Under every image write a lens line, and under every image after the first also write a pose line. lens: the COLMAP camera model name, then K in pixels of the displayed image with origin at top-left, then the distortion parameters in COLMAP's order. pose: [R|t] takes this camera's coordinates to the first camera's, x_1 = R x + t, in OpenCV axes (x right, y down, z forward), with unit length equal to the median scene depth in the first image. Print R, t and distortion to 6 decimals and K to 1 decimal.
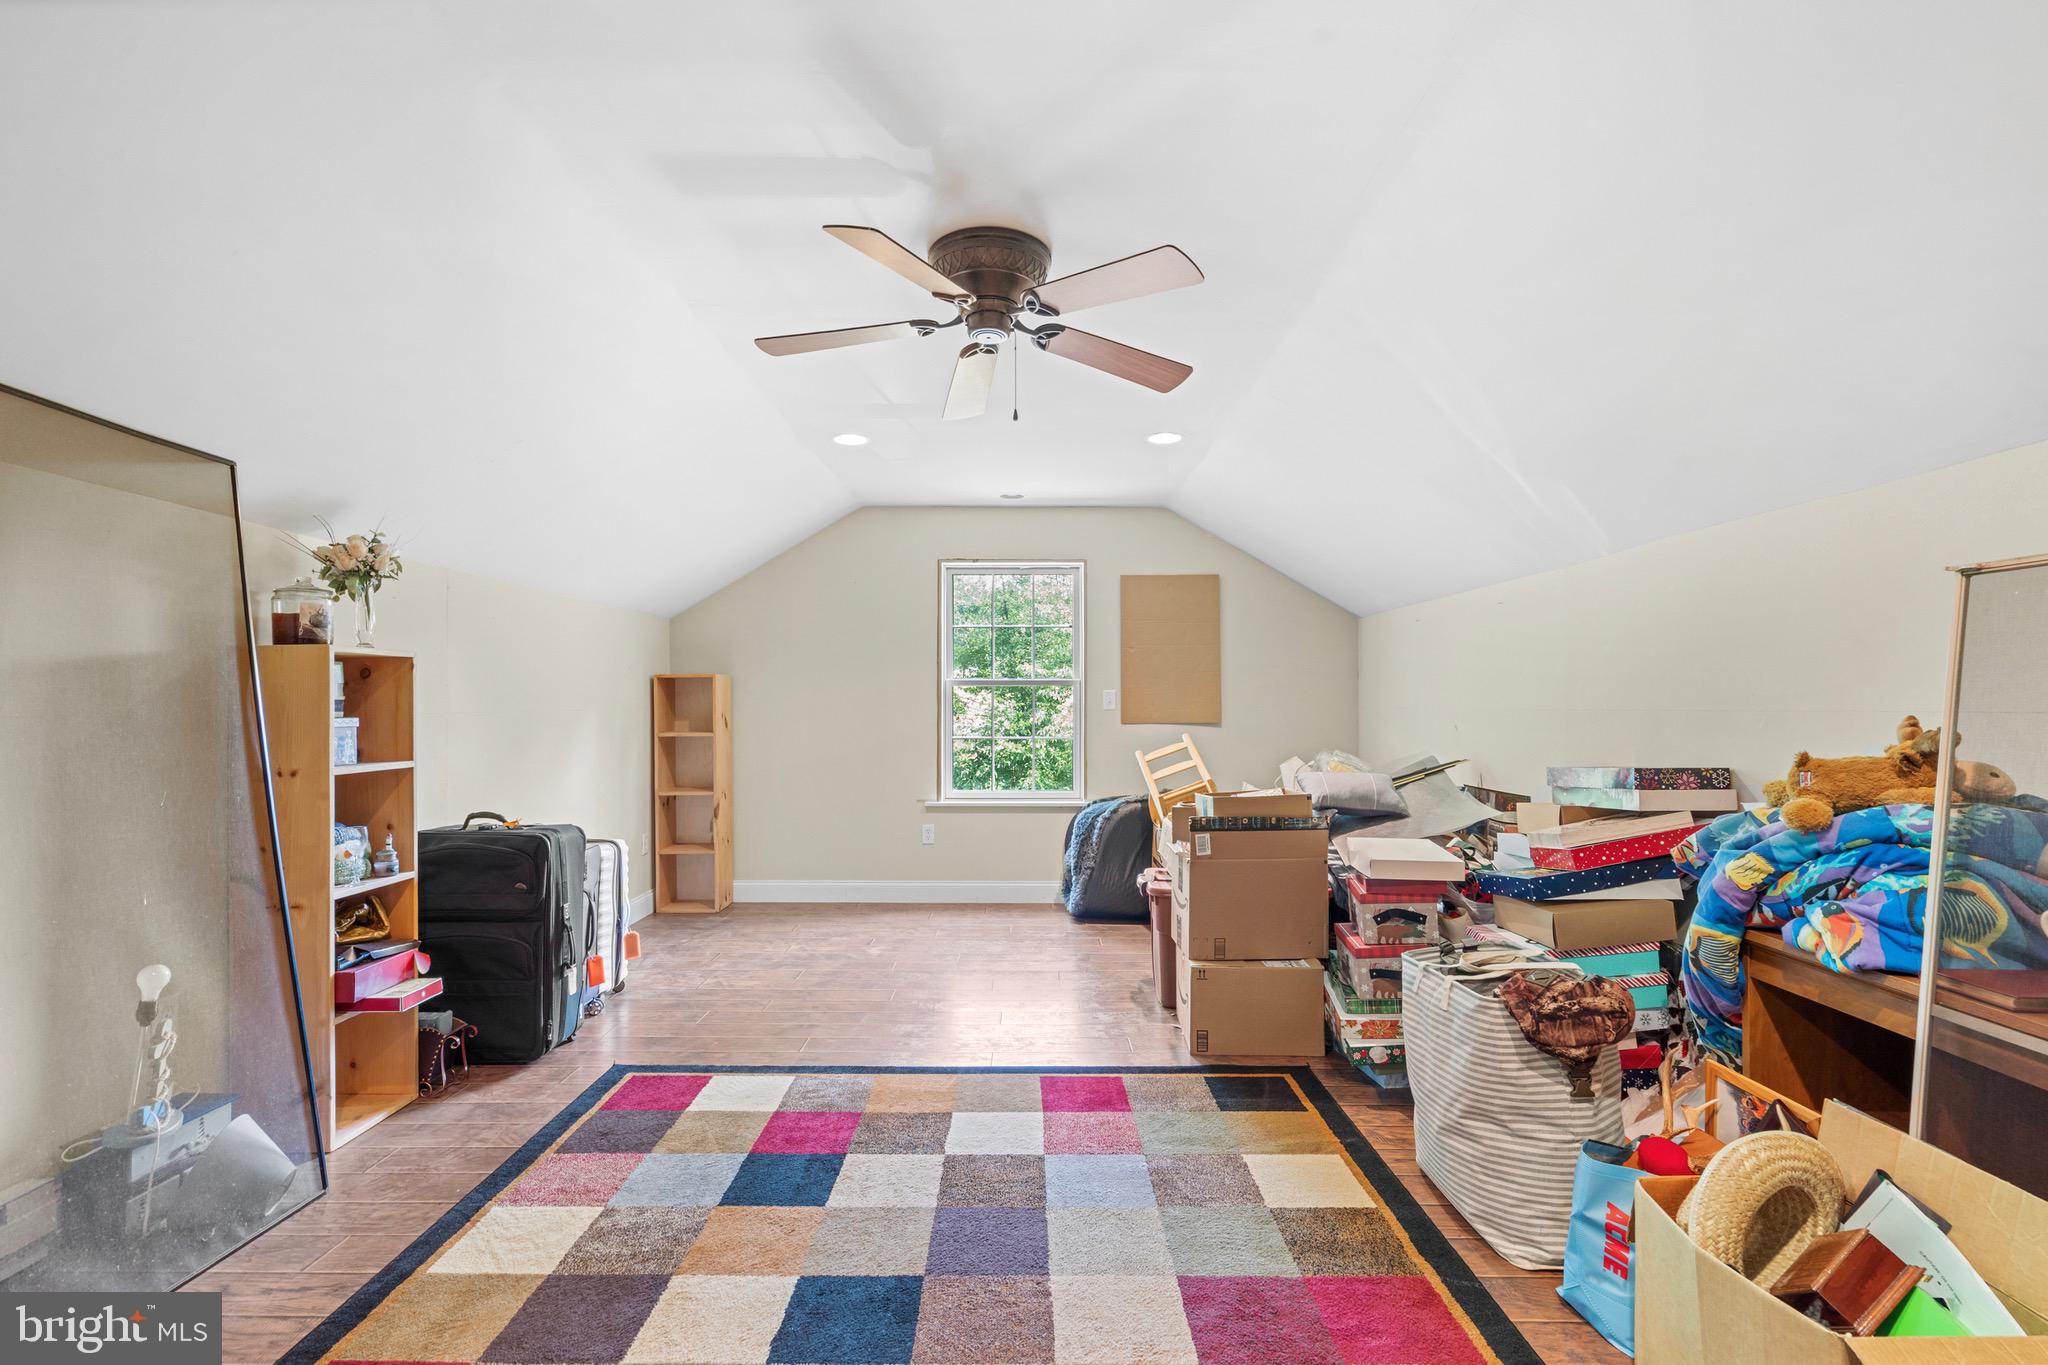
lens RADIAL K [[954.7, 0, 1024.0], [0, 954.7, 682.5], [0, 0, 1]] dist [0.000046, 0.000164]
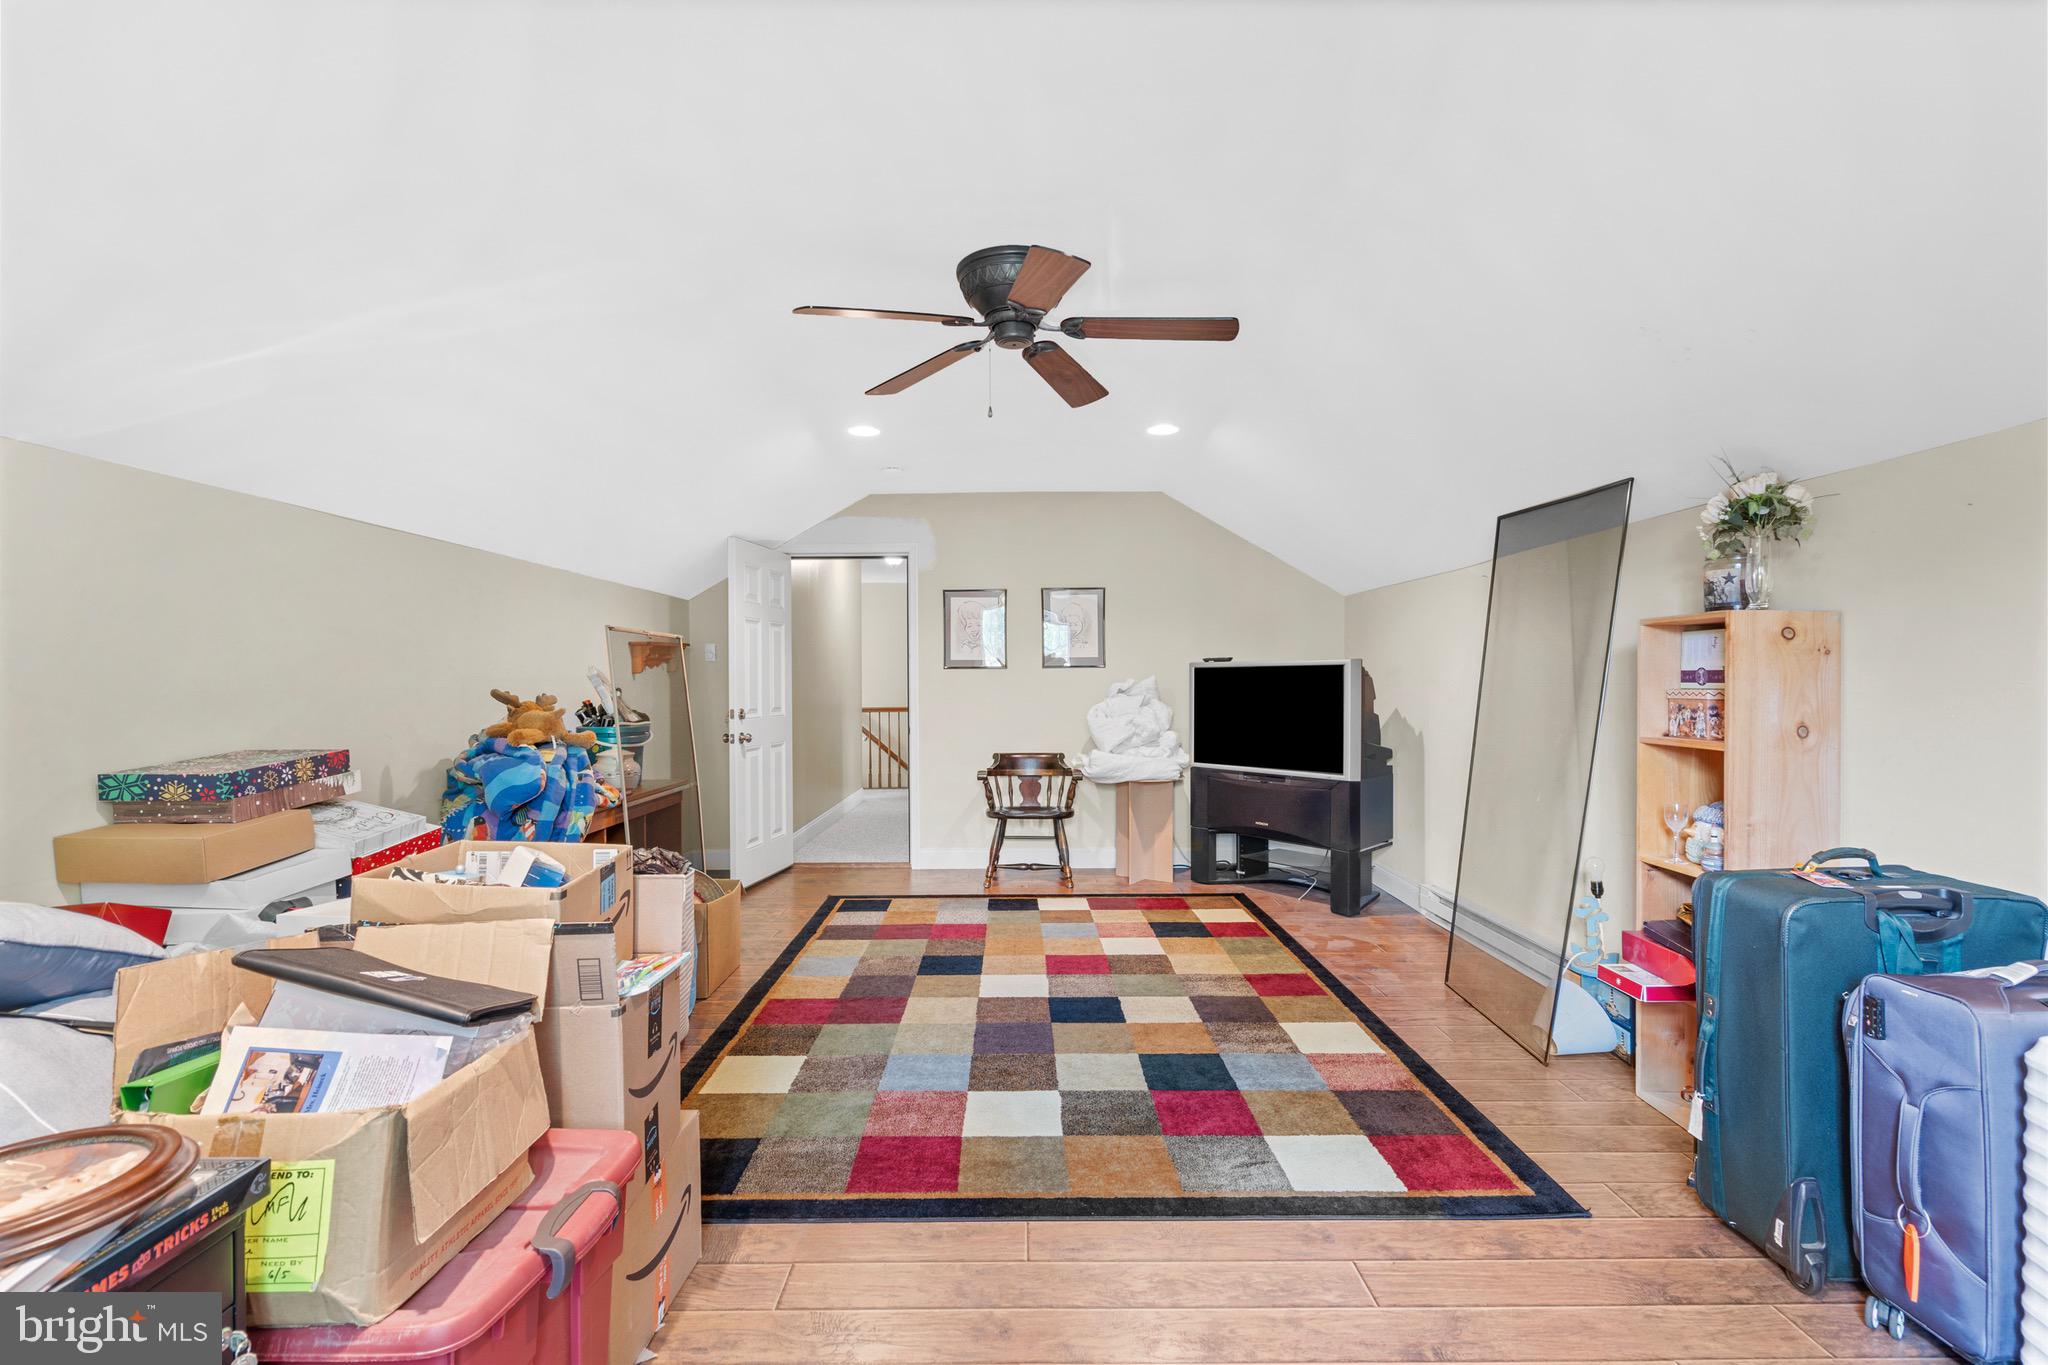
lens RADIAL K [[954.7, 0, 1024.0], [0, 954.7, 682.5], [0, 0, 1]] dist [0.000046, 0.000164]
pose [[-0.999985, 0.005086, -0.002018, -0.048002], [0.005136, 0.999659, -0.025586, 0.061566], [0.001887, -0.025596, -0.999671, 2.305493]]
